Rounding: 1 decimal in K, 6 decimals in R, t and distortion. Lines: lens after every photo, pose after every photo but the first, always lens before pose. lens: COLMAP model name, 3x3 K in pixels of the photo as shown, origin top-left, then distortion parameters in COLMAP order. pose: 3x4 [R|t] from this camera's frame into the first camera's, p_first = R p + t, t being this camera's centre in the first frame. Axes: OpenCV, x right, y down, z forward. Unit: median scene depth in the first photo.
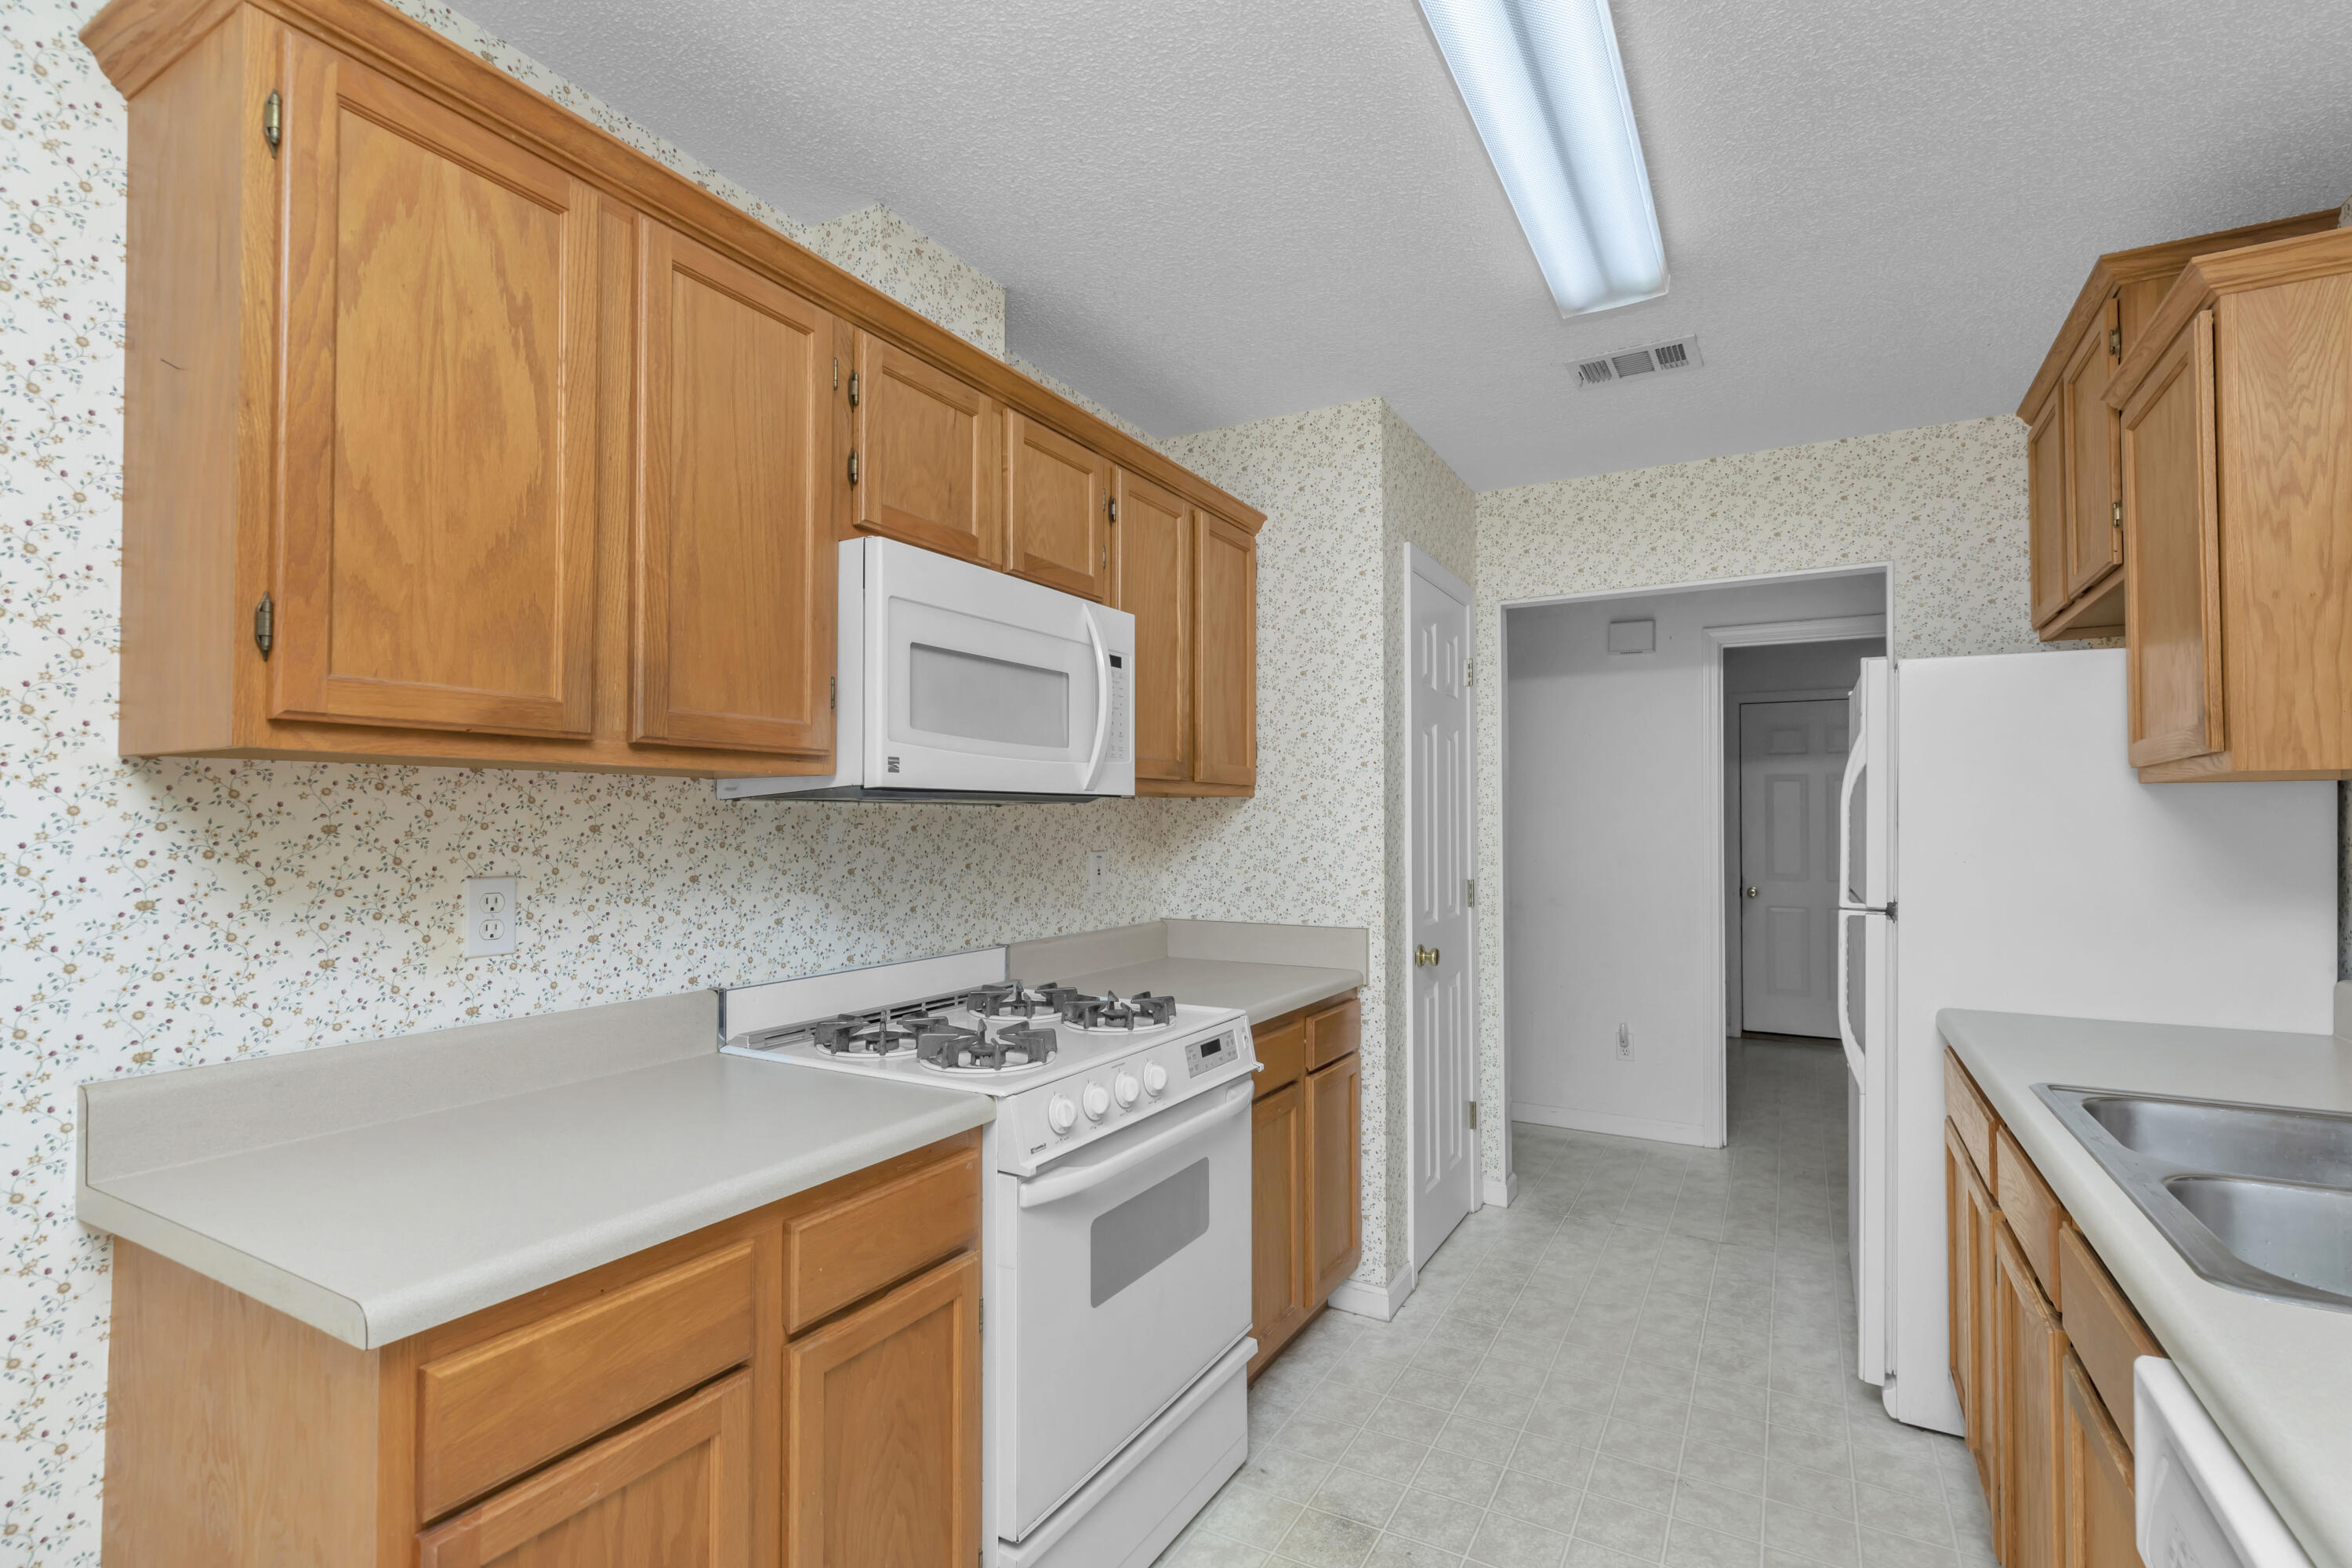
lens RADIAL K [[1070.6, 0, 1182.5], [0, 1070.6, 802.7], [0, 0, 1]] dist [0.003235, -0.000107]
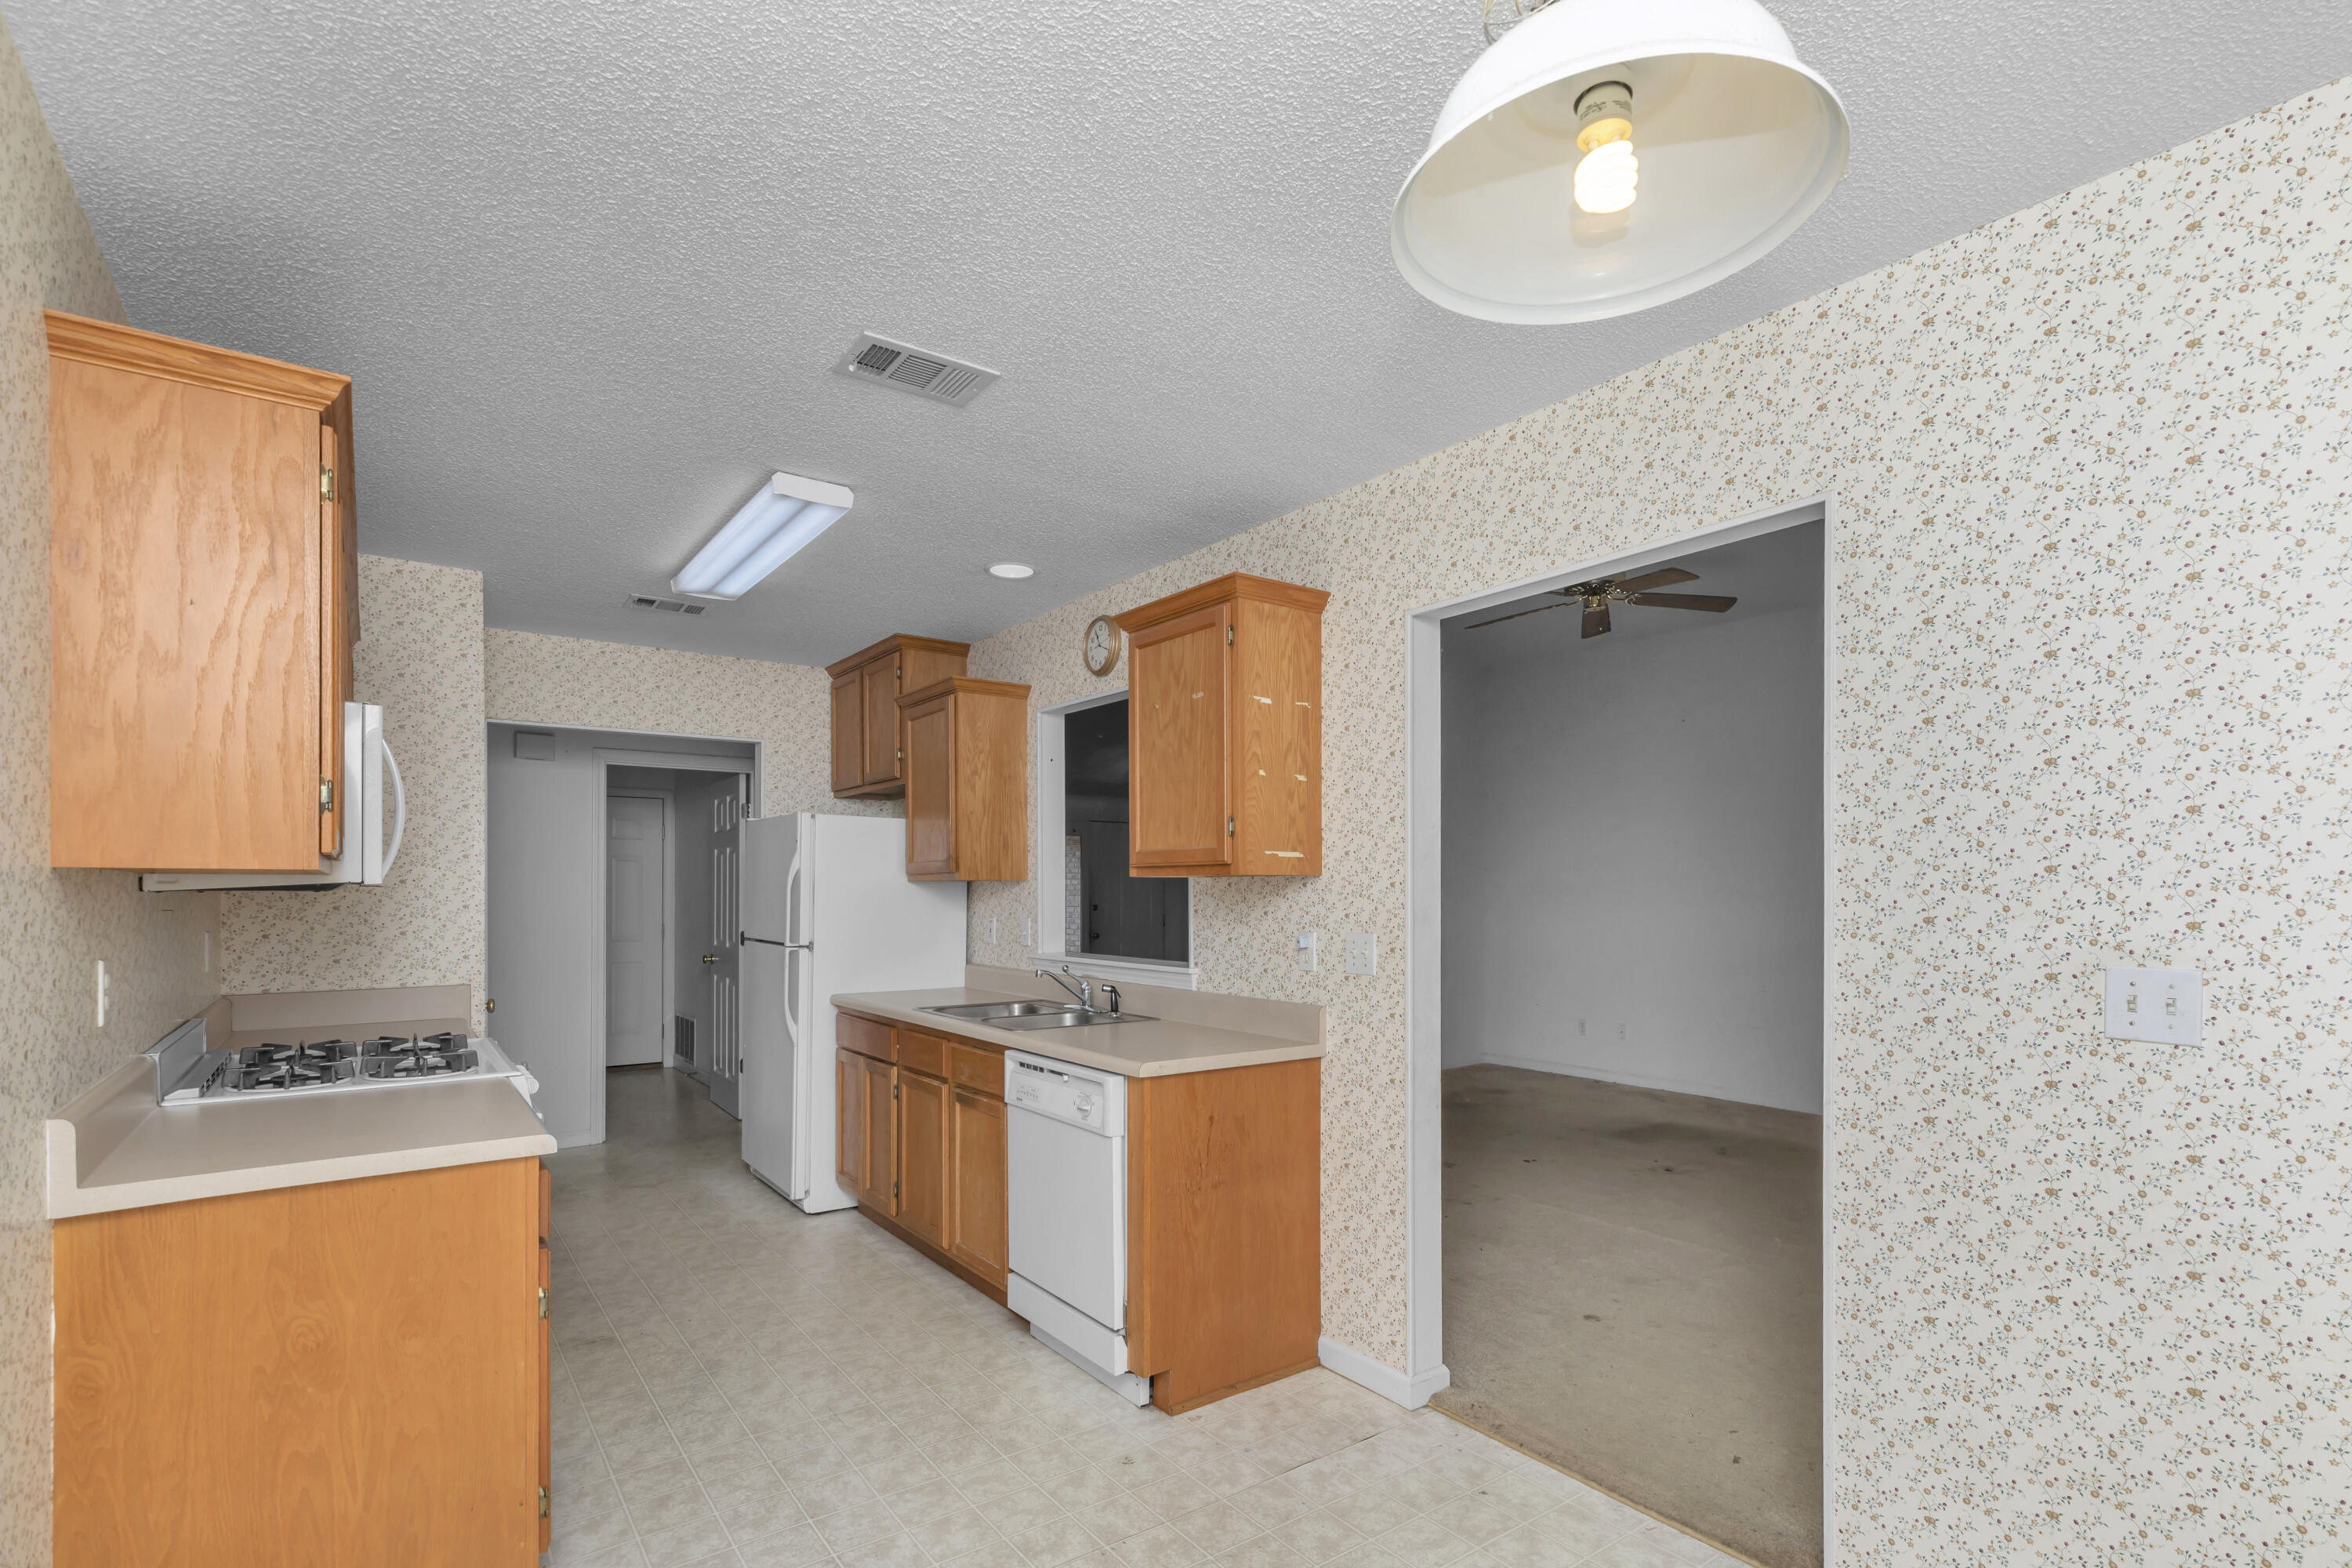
lens RADIAL K [[1127.3, 0, 1216.2], [0, 1127.3, 882.2], [0, 0, 1]] dist [0.003826, -0.000149]
pose [[0.391268, 0.006440, 0.920254, -0.767856], [-0.018539, 0.999828, 0.000885, -0.024373], [-0.920090, -0.017407, 0.391320, -0.374027]]
